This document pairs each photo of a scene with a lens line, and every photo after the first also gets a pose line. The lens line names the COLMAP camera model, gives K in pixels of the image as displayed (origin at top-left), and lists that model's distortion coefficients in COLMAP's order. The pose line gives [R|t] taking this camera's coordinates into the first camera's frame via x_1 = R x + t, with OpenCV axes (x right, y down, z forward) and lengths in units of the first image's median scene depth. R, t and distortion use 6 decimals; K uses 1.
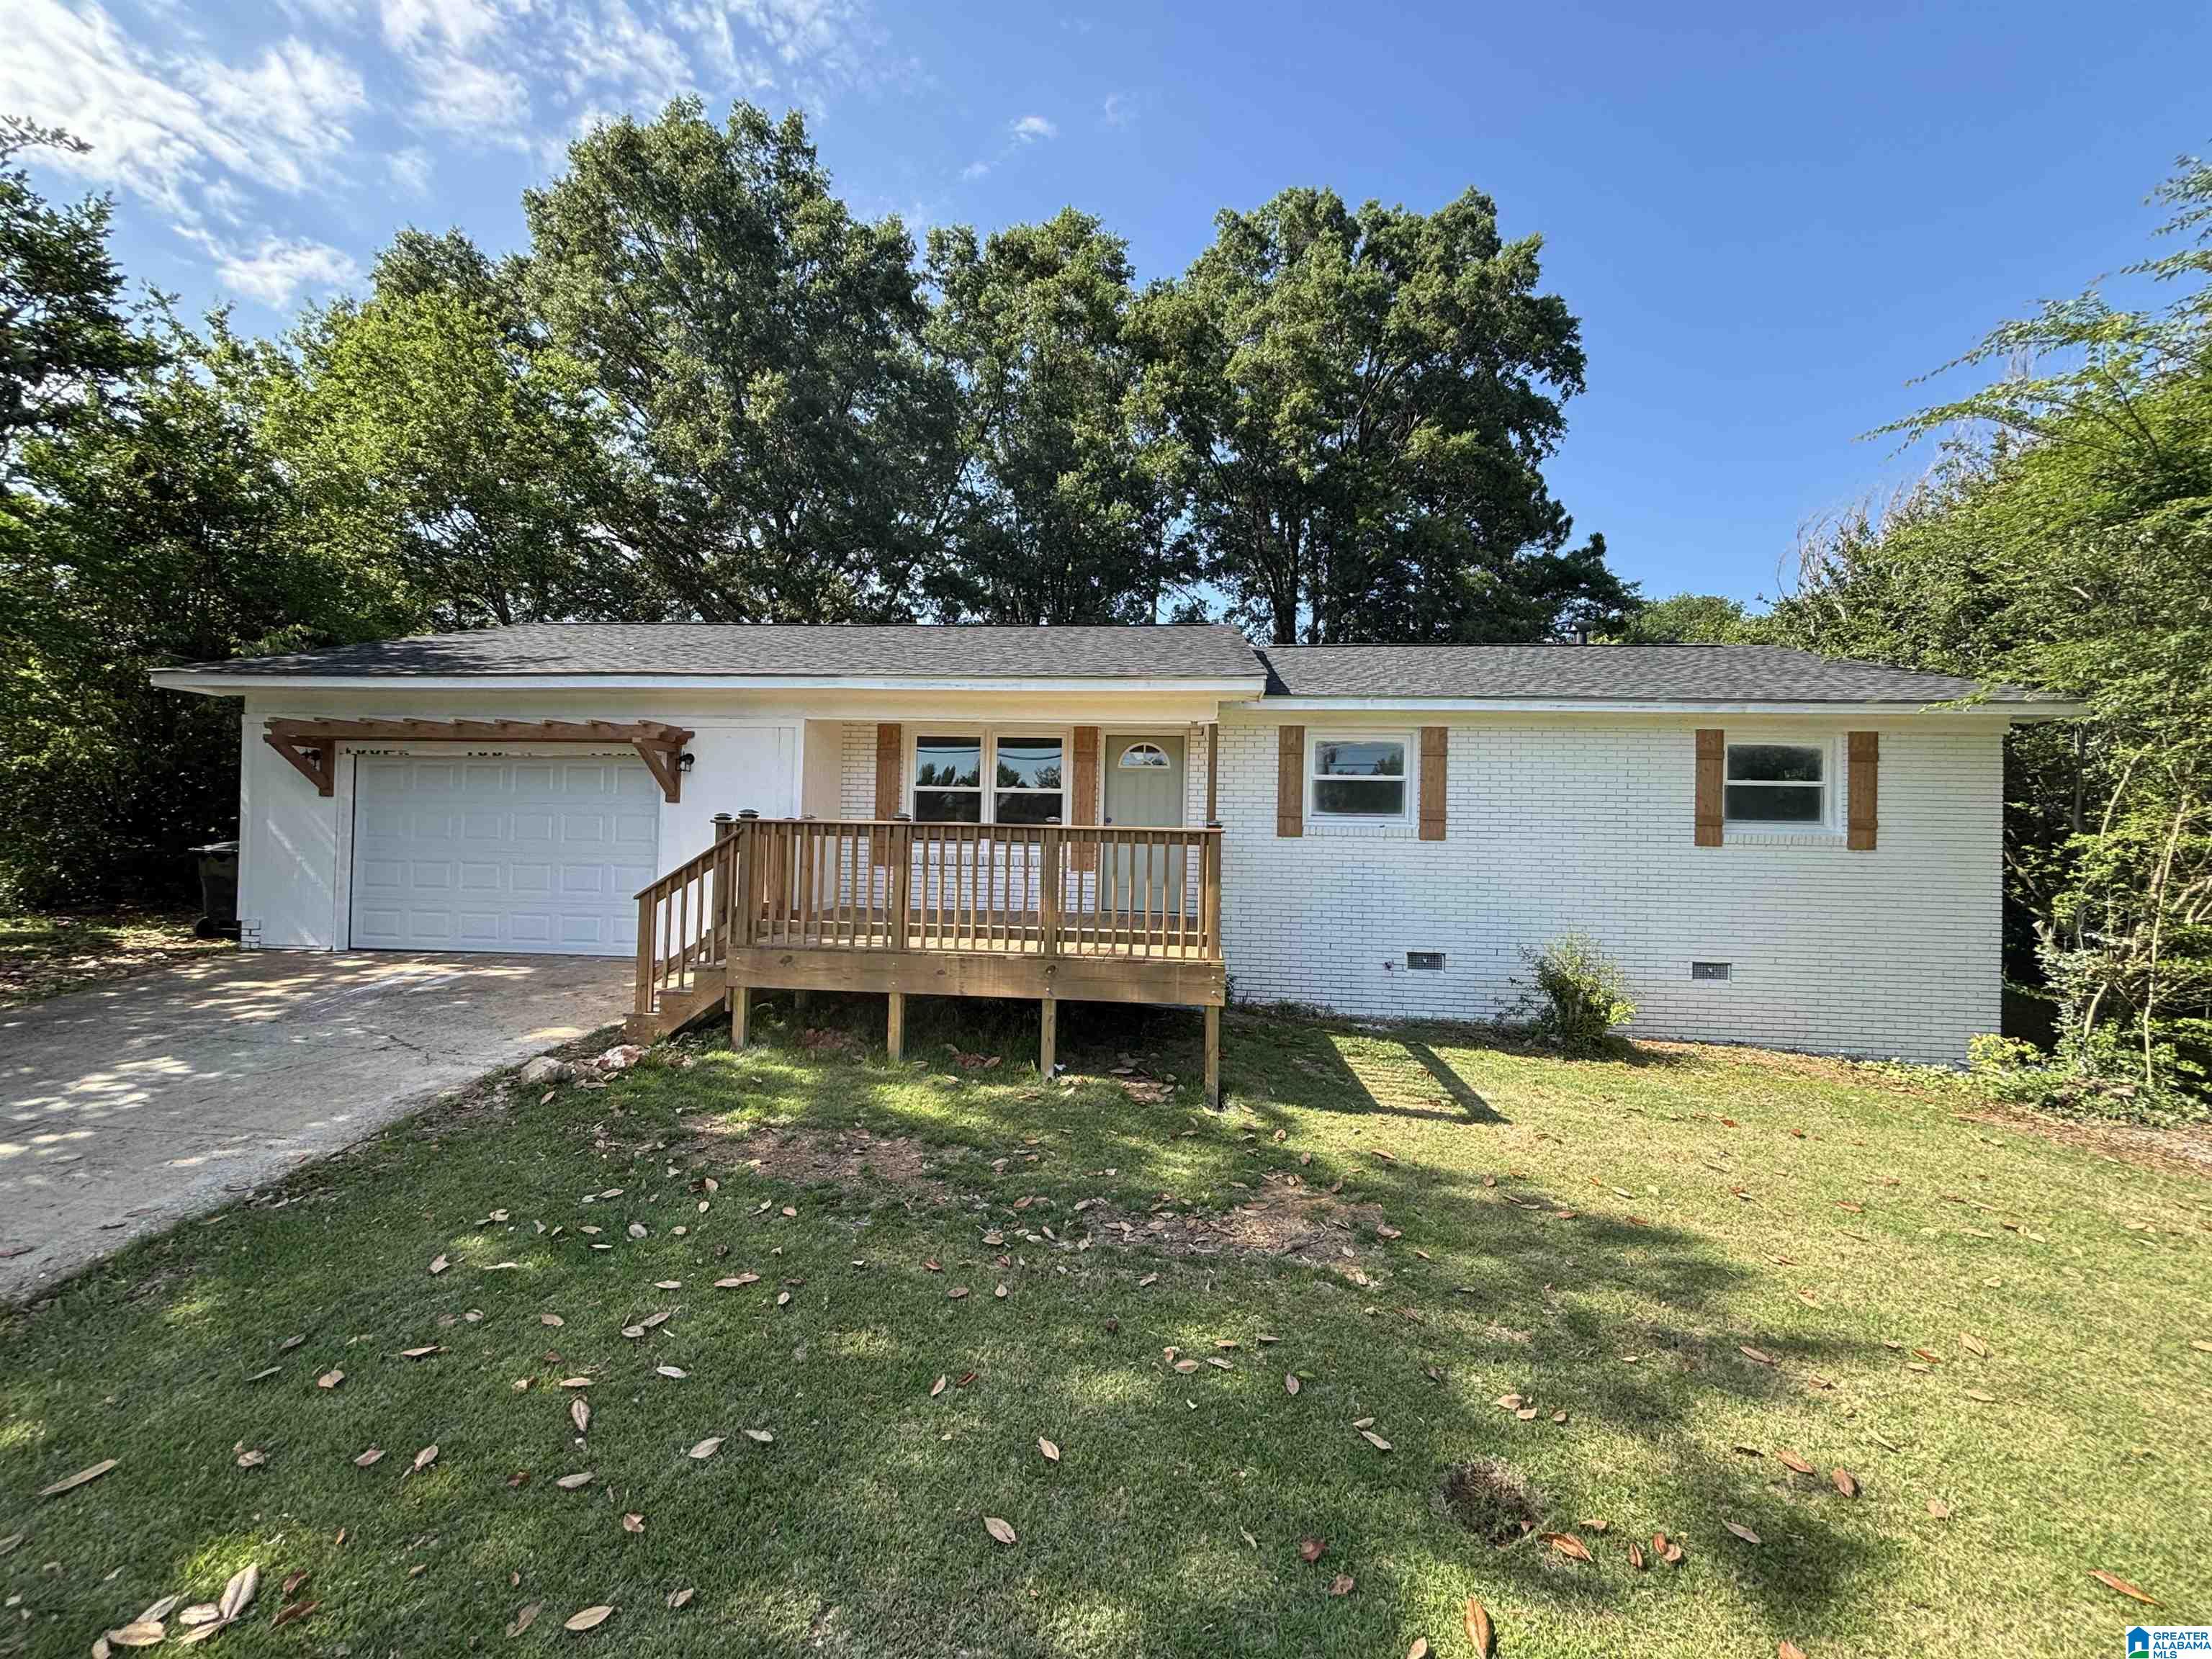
lens RADIAL K [[889.5, 0, 1106.0], [0, 889.5, 829.5], [0, 0, 1]] dist [0.000209, 0.000196]
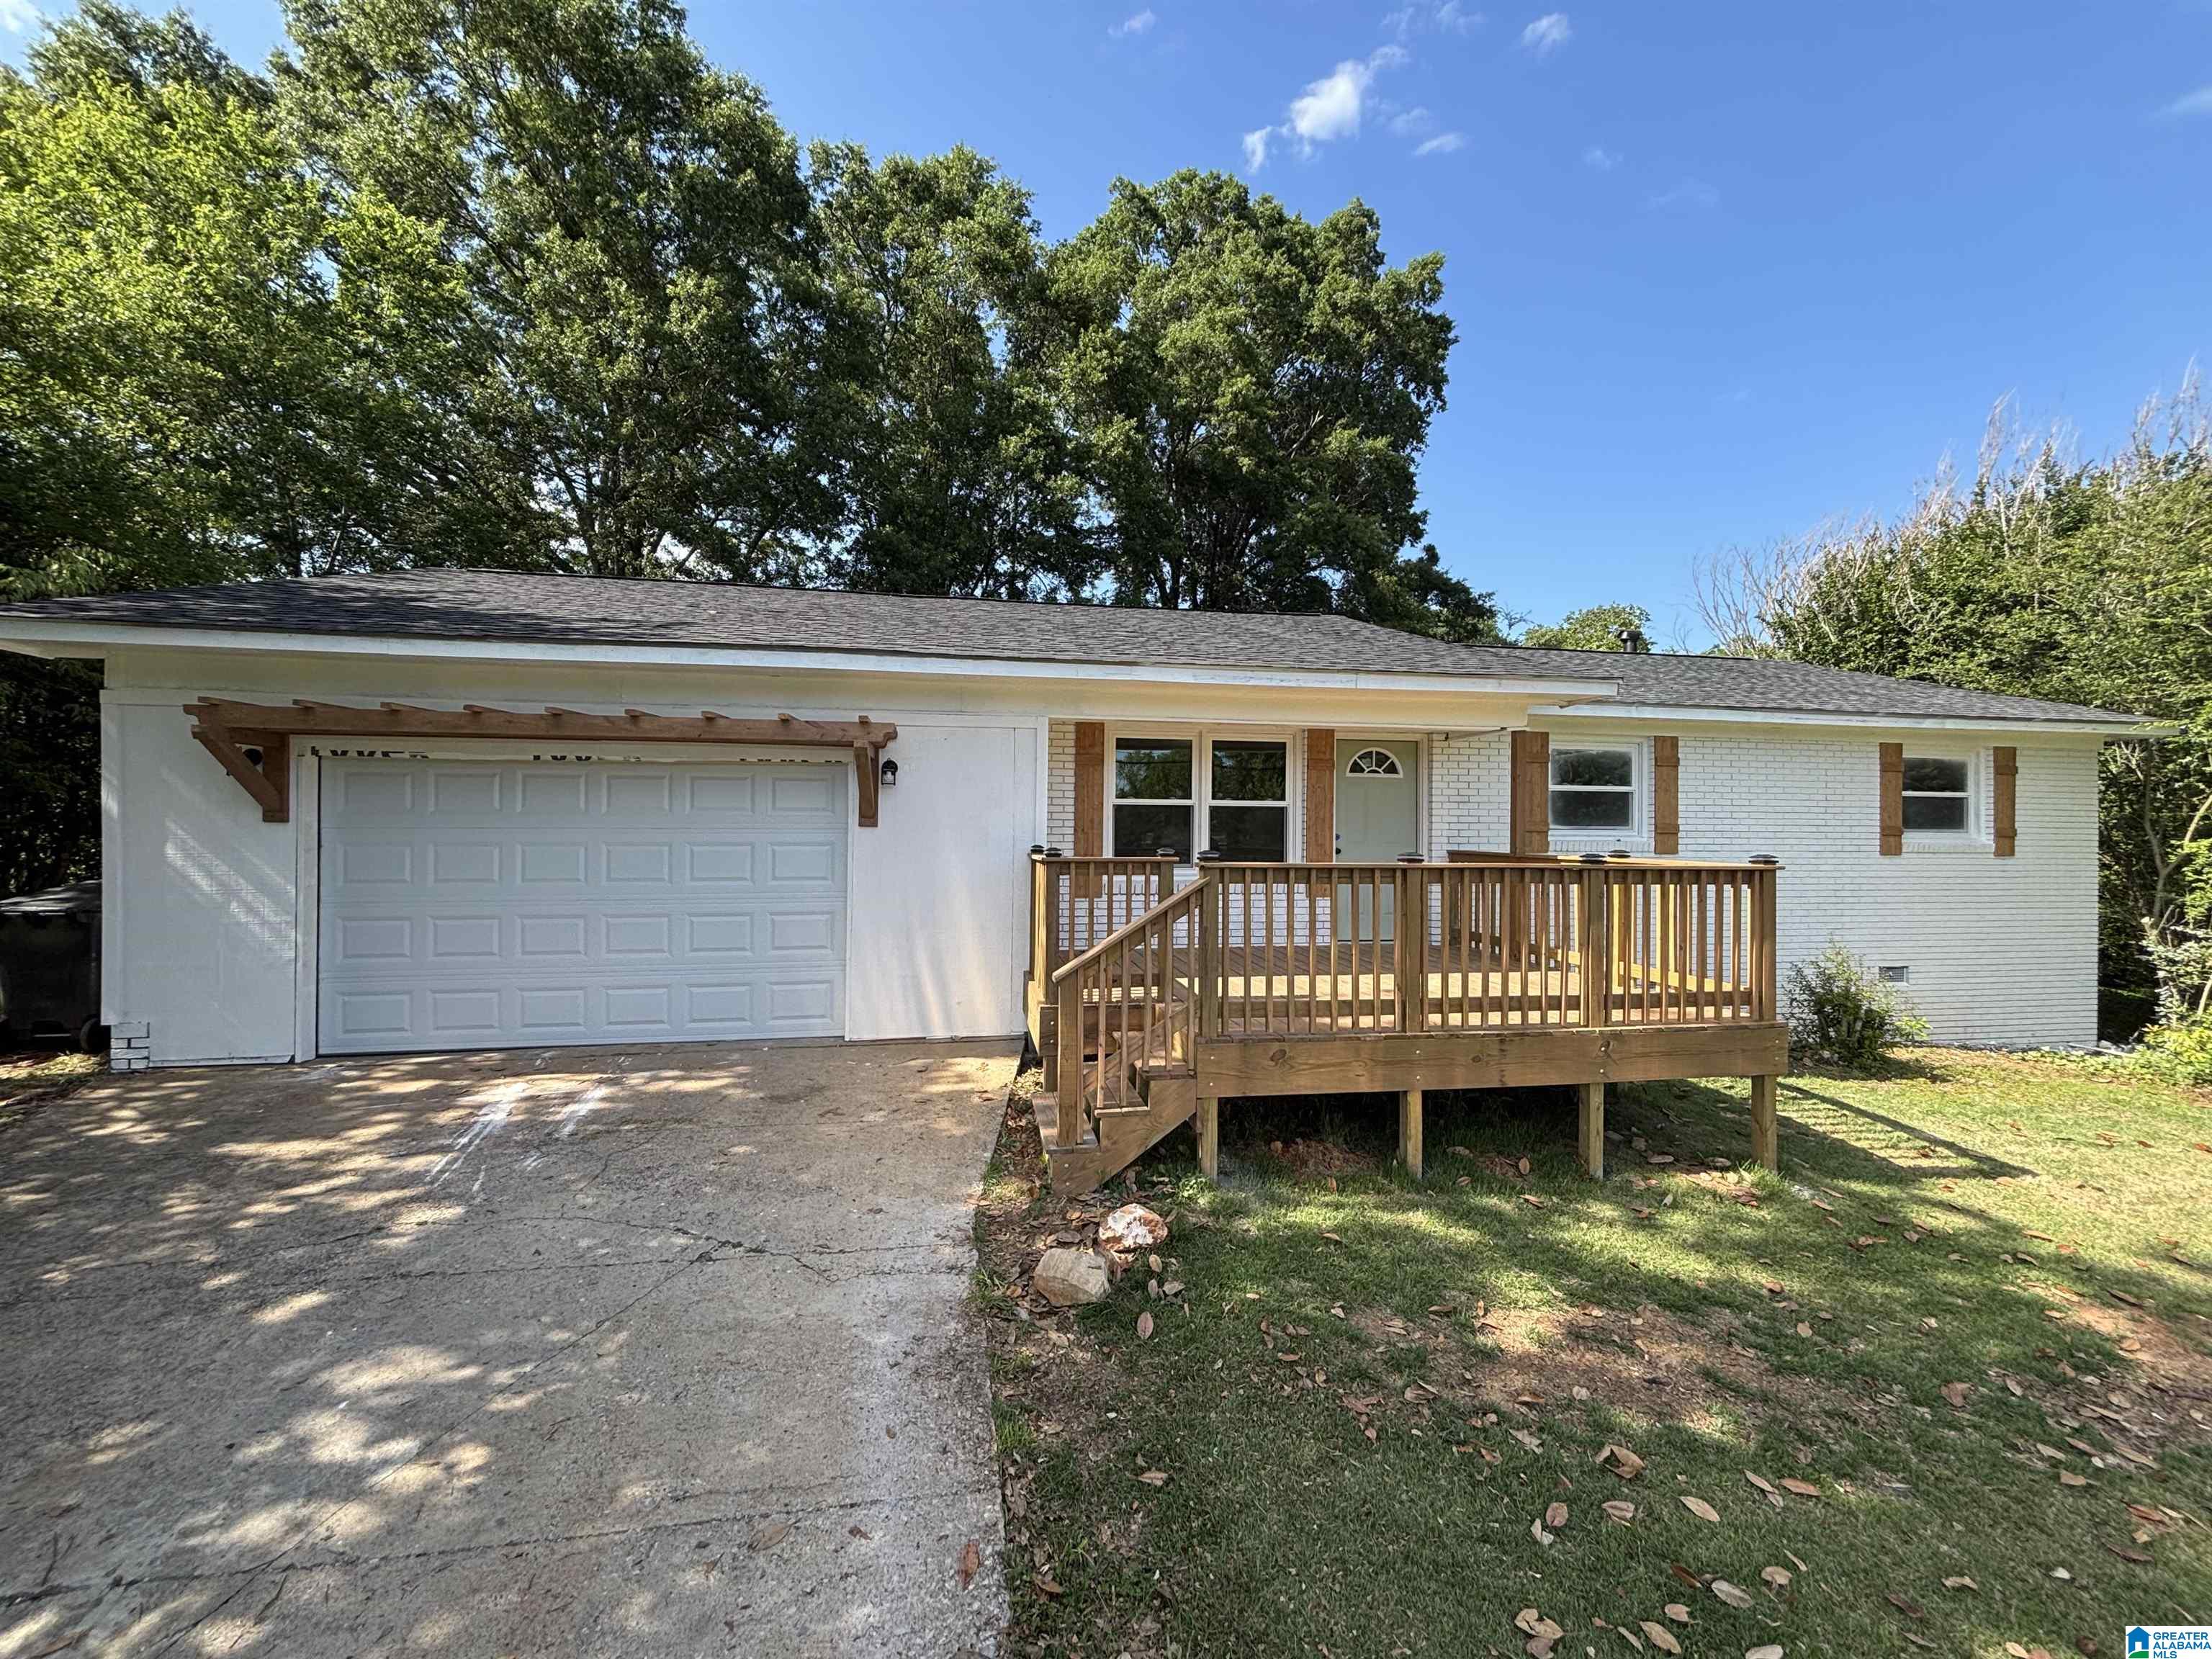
lens RADIAL K [[889.5, 0, 1106.0], [0, 889.5, 829.5], [0, 0, 1]] dist [0.000209, 0.000196]
pose [[0.965736, -0.013867, 0.259154, -0.453893], [0.009951, 0.999816, 0.016416, -0.035577], [-0.259334, -0.013274, 0.965696, 0.220768]]
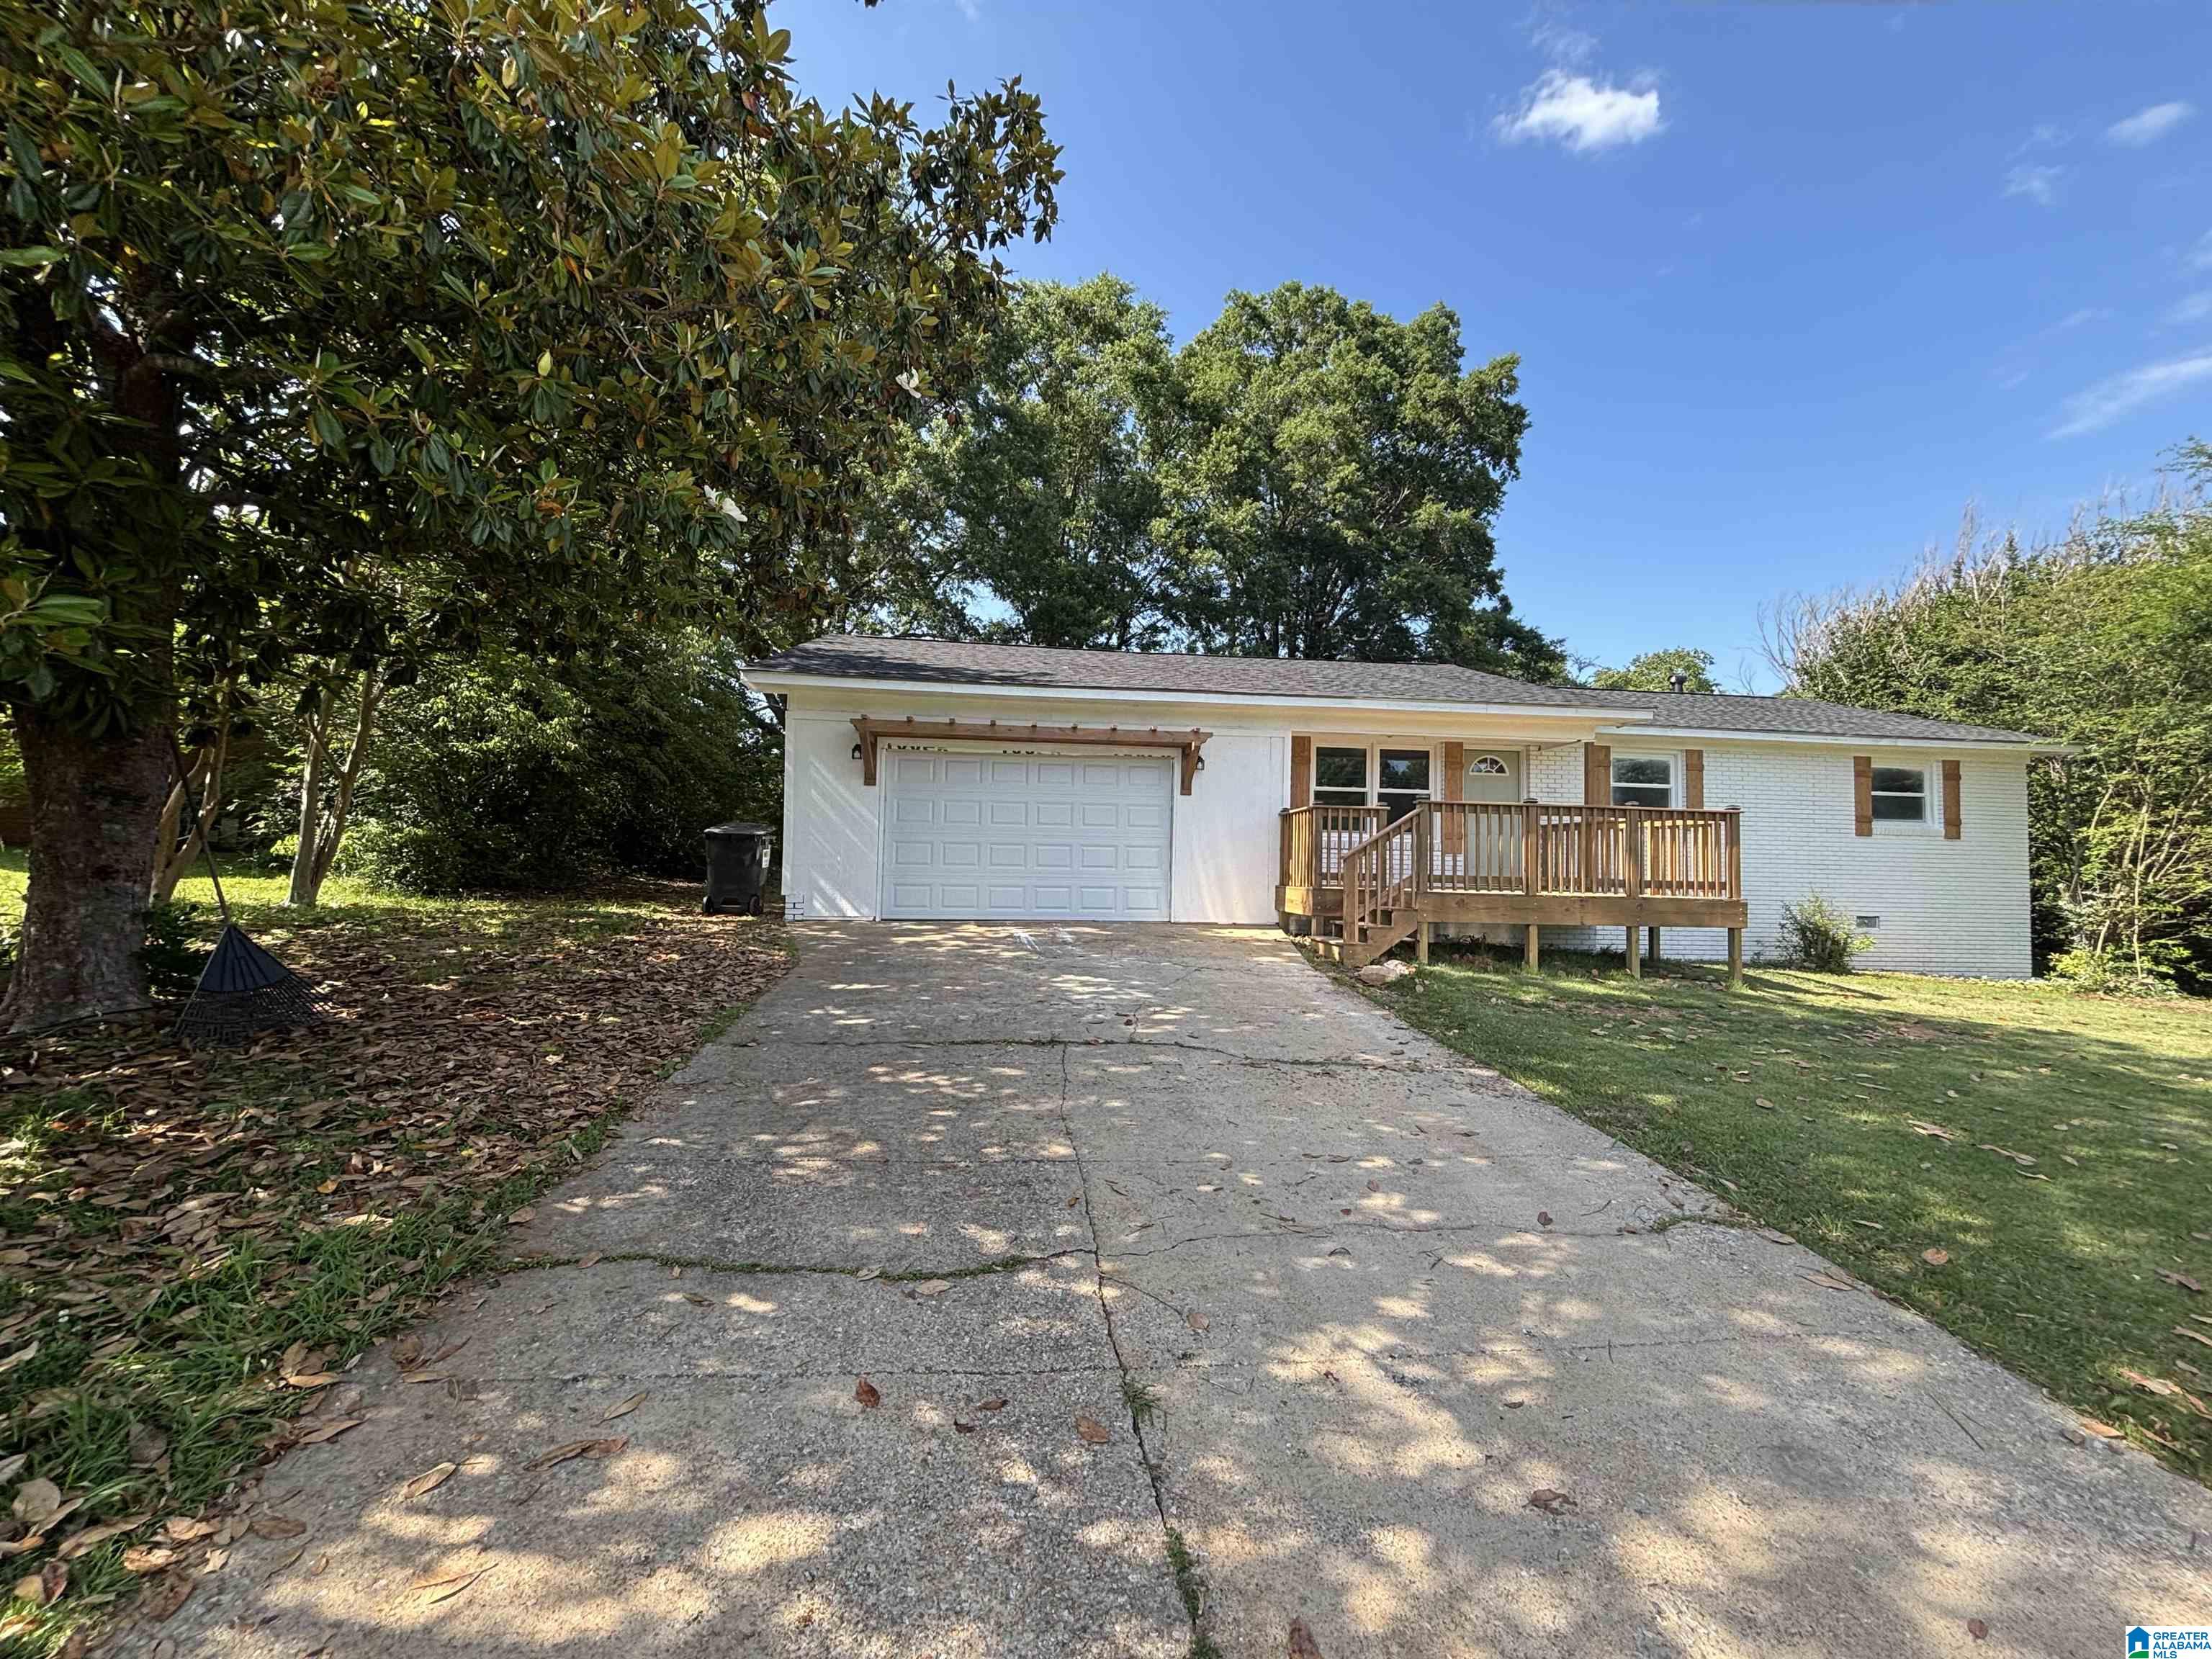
lens RADIAL K [[888.1, 0, 1106.0], [0, 888.1, 829.5], [0, 0, 1]] dist [0.003556, 0.000016]
pose [[0.980214, 0.008816, 0.197743, -0.788468], [-0.003573, 0.999633, -0.026856, 0.048833], [-0.197907, 0.025618, 0.979886, -0.177091]]
